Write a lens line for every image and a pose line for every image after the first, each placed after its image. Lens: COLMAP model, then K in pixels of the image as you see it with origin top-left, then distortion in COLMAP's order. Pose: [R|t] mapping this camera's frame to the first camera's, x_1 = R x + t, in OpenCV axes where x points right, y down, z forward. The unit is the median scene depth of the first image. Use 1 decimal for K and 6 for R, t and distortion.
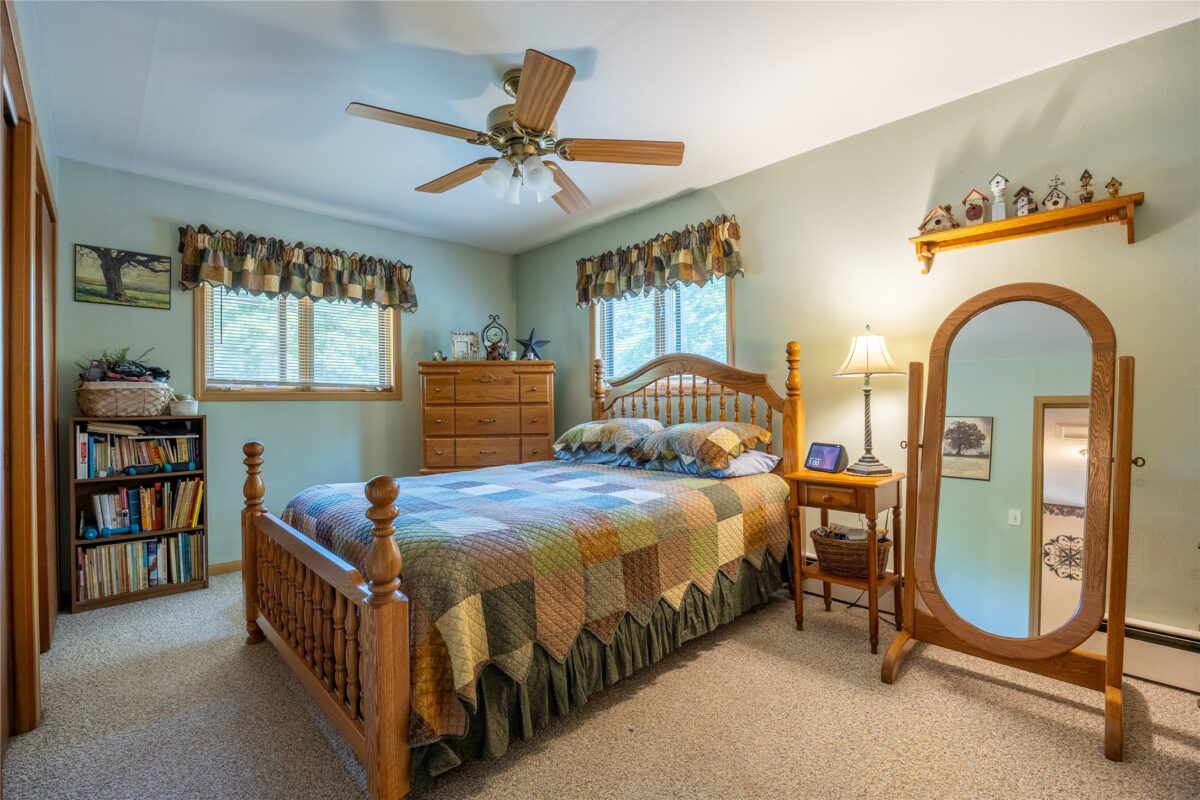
lens RADIAL K [[543.4, 0, 559.0], [0, 543.4, 402.2], [0, 0, 1]] dist [-0.001915, -0.000074]
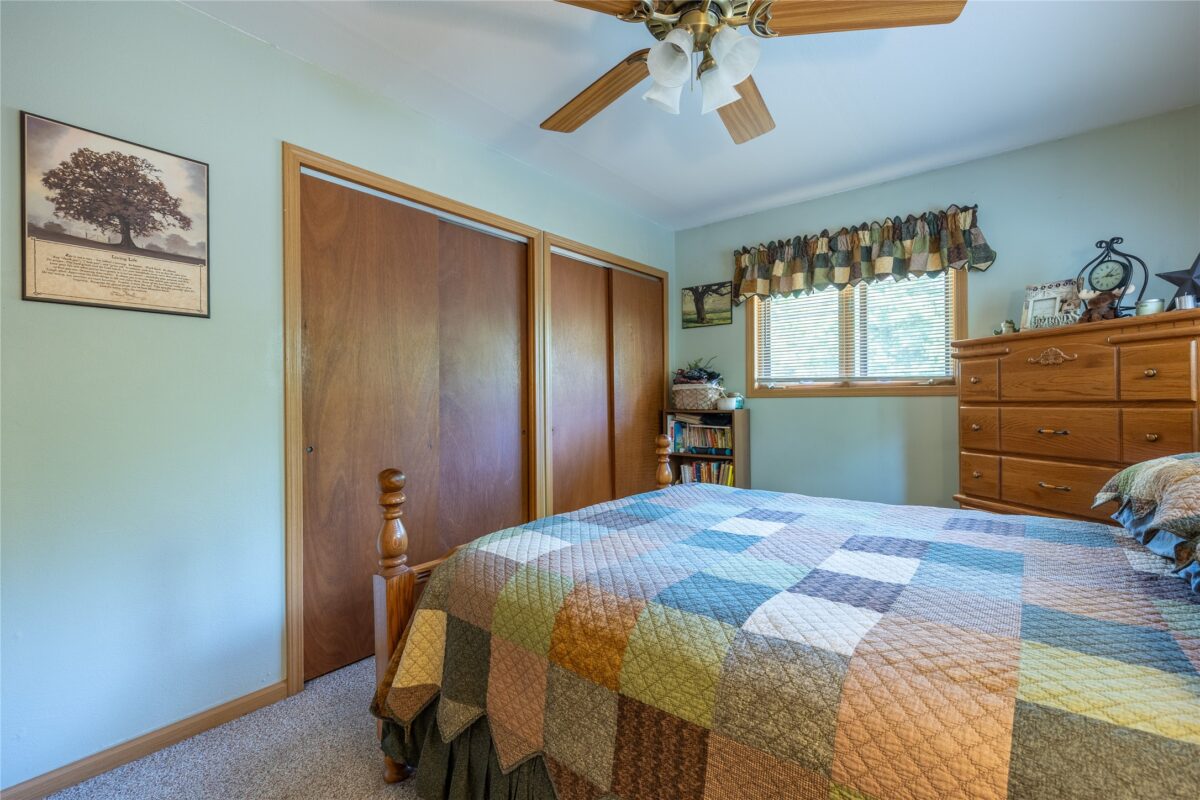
lens RADIAL K [[494.5, 0, 602.9], [0, 494.5, 400.9], [0, 0, 1]] dist [0.013013, -0.000064]
pose [[0.204458, 0.008115, -0.978842, 0.294827], [0.007308, 0.999925, 0.009816, -0.007617], [0.978848, -0.009160, 0.204384, 0.438246]]
